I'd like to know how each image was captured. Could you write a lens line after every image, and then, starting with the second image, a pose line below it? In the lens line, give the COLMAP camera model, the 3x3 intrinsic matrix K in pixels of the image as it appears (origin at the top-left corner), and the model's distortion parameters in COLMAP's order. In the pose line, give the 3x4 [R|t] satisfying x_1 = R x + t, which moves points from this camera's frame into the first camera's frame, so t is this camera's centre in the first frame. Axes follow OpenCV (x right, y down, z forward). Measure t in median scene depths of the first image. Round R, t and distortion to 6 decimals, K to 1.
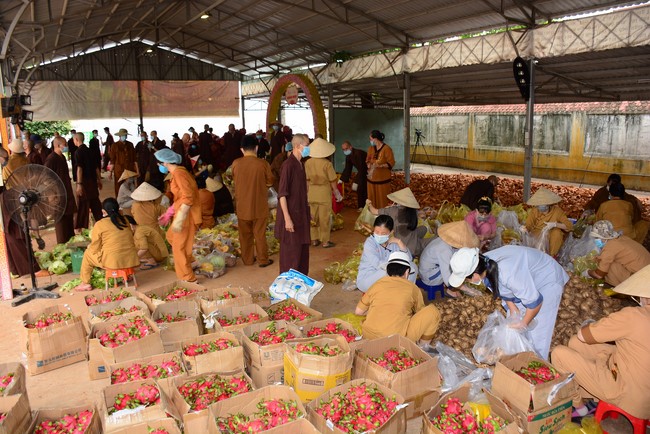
lens RADIAL K [[519.2, 0, 325.4], [0, 519.2, 216.8], [0, 0, 1]] dist [-0.111555, 0.061159]
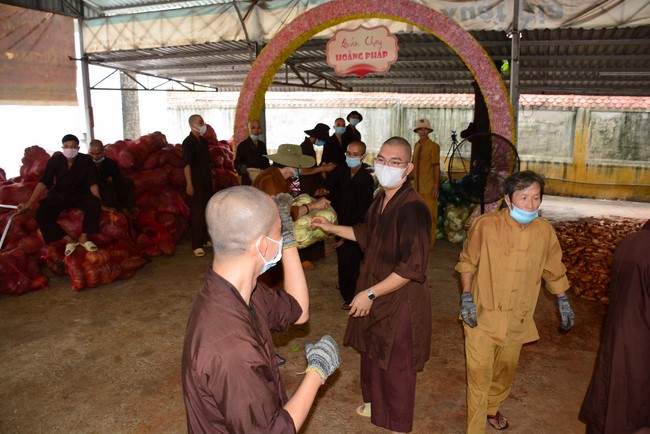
lens RADIAL K [[519.2, 0, 324.4], [0, 519.2, 218.5], [0, 0, 1]] dist [-0.111555, 0.061159]
pose [[0.778542, -0.112709, 0.617389, -0.281199], [0.100114, 0.993448, 0.055116, -0.104919], [-0.619556, 0.018899, 0.784725, 0.562659]]
